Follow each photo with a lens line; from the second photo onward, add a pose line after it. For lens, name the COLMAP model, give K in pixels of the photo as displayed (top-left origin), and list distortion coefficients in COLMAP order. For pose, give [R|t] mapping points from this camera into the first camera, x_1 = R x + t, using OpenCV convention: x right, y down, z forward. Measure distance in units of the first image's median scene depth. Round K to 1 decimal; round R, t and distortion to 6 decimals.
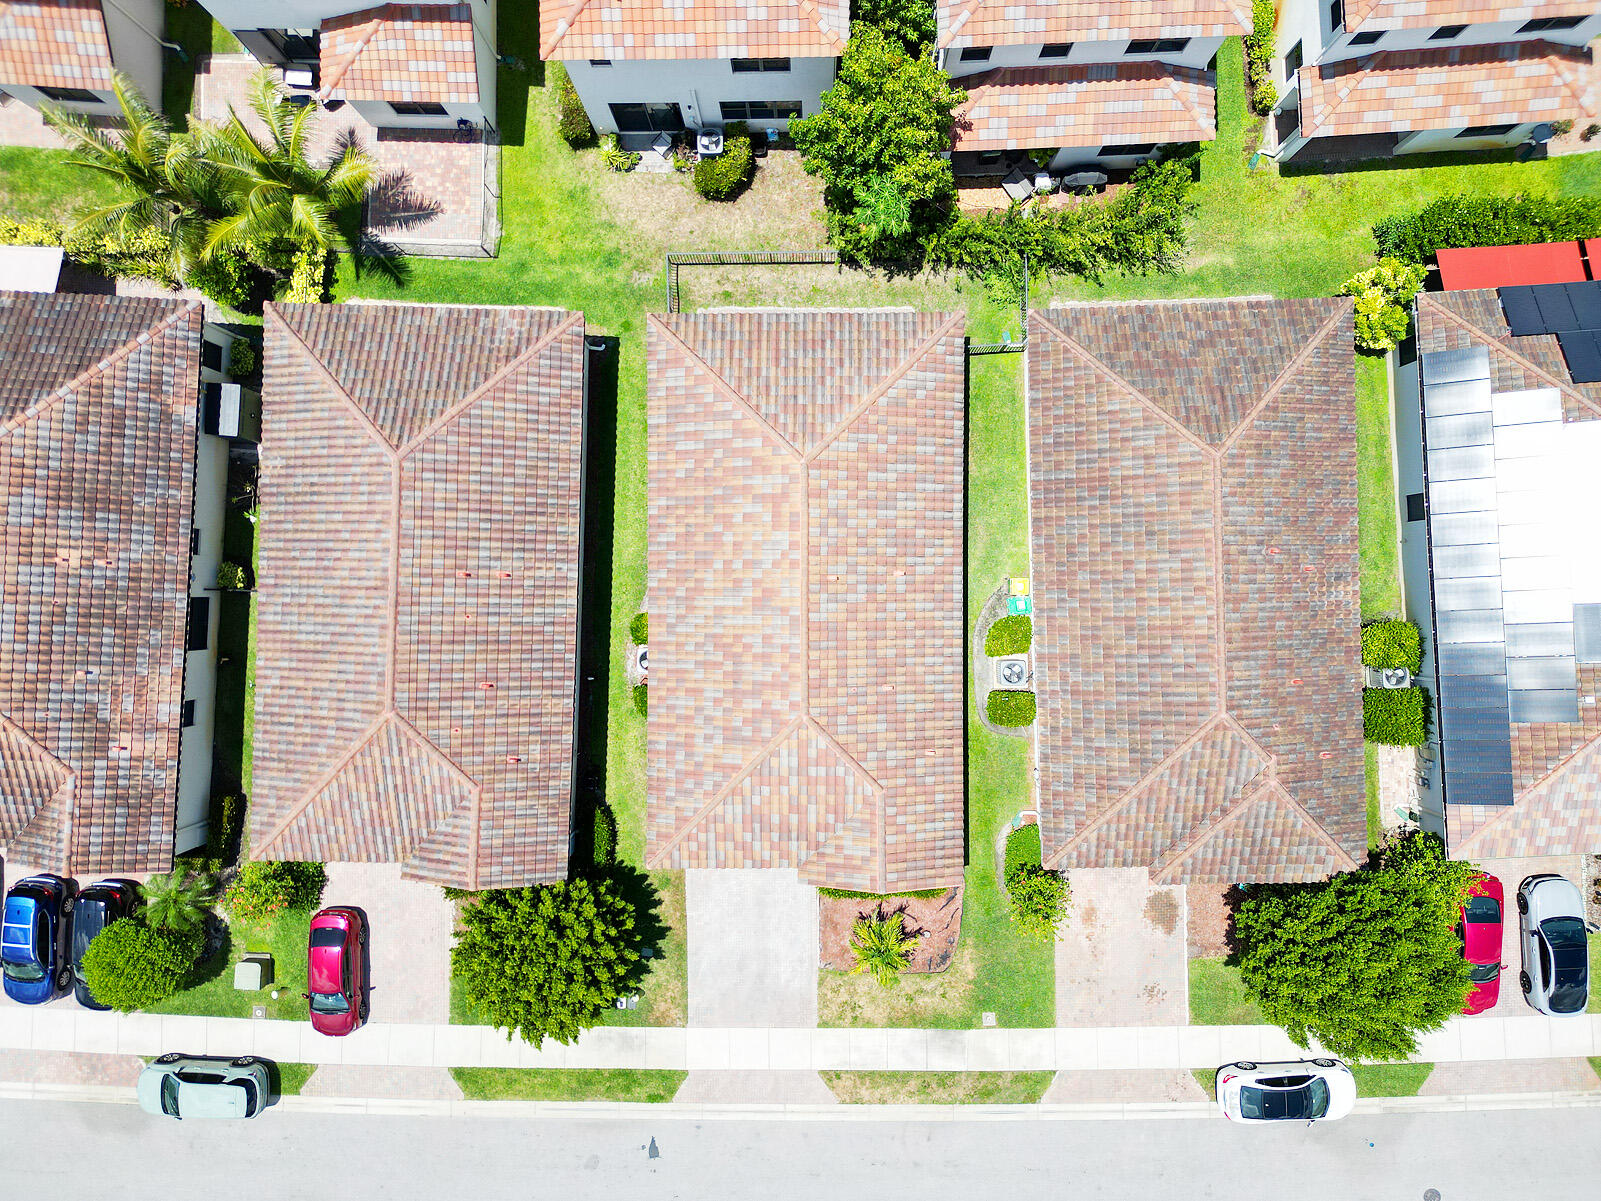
lens RADIAL K [[1113.2, 0, 796.5], [0, 1113.2, 604.5], [0, 0, 1]] dist [0.077740, -0.077149]
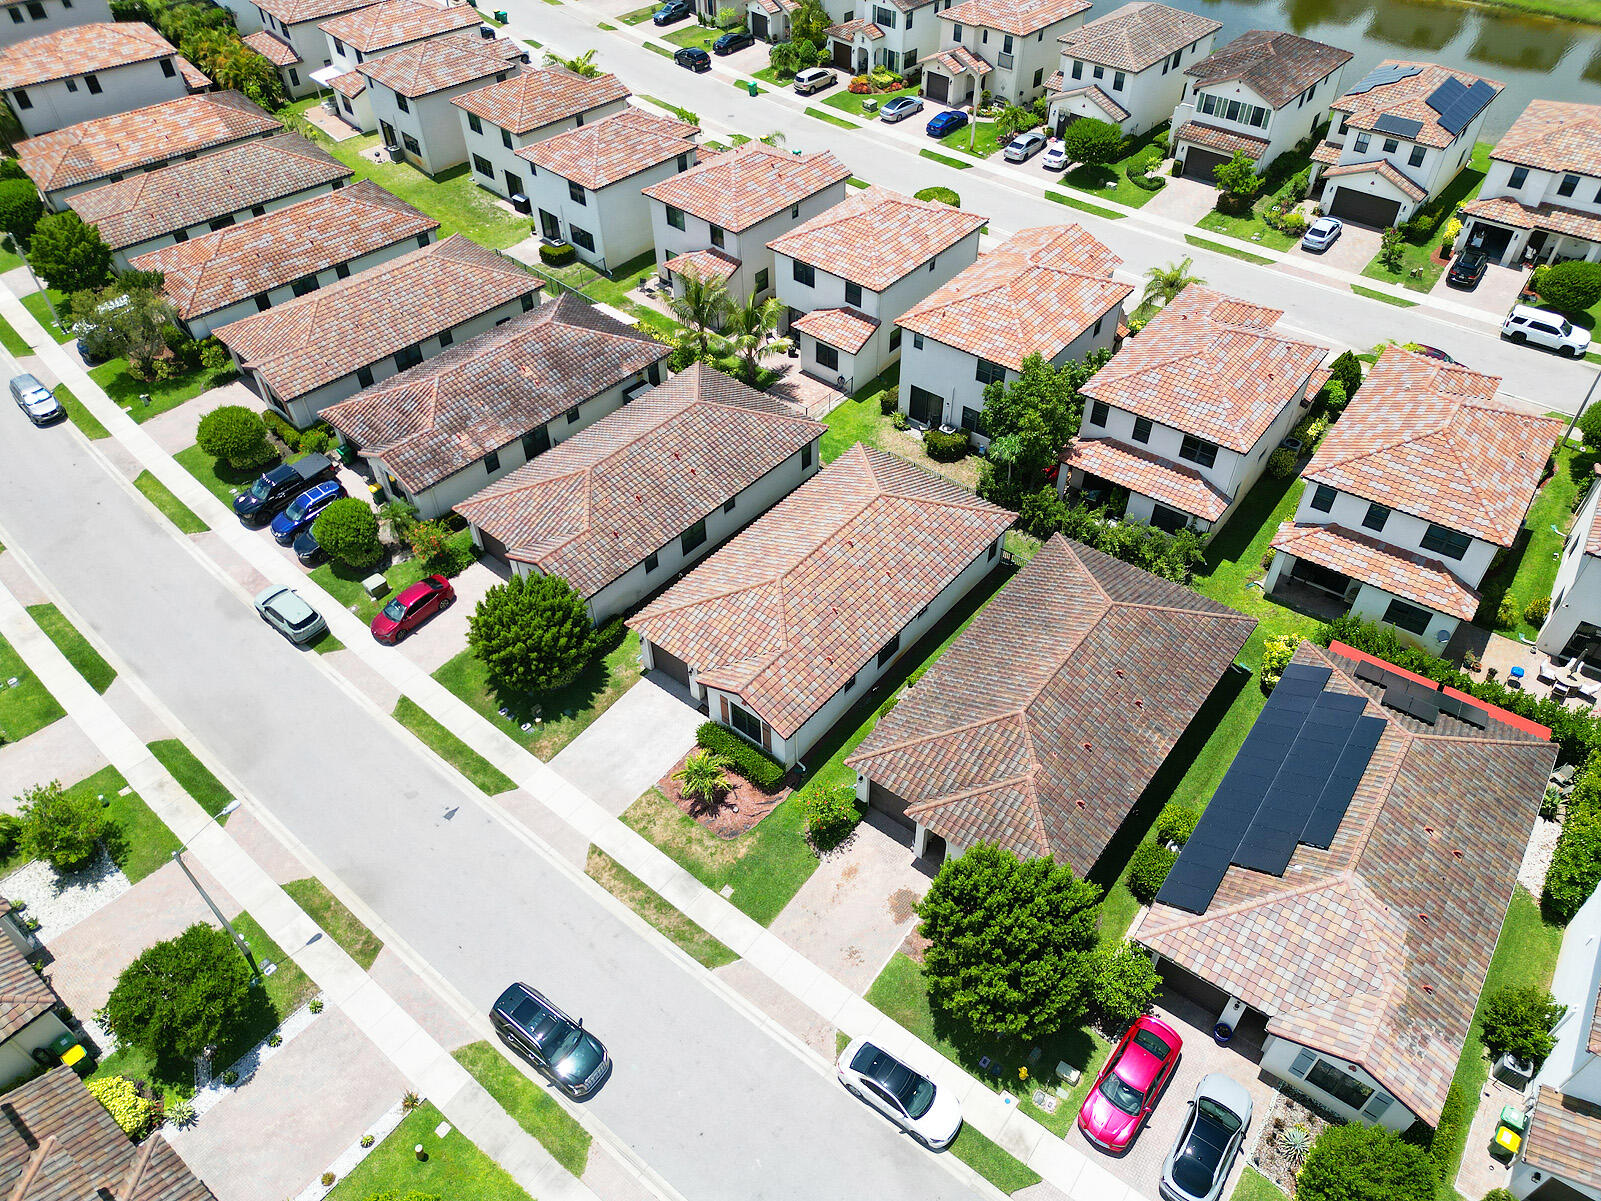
lens RADIAL K [[1116.2, 0, 795.9], [0, 1116.2, 600.5], [0, 0, 1]] dist [0.077603, -0.078175]
pose [[0.773043, 0.449881, -0.447227, 0.606386], [-0.634349, 0.550938, -0.542281, 0.783524], [0.002432, 0.702904, 0.711281, -0.029244]]
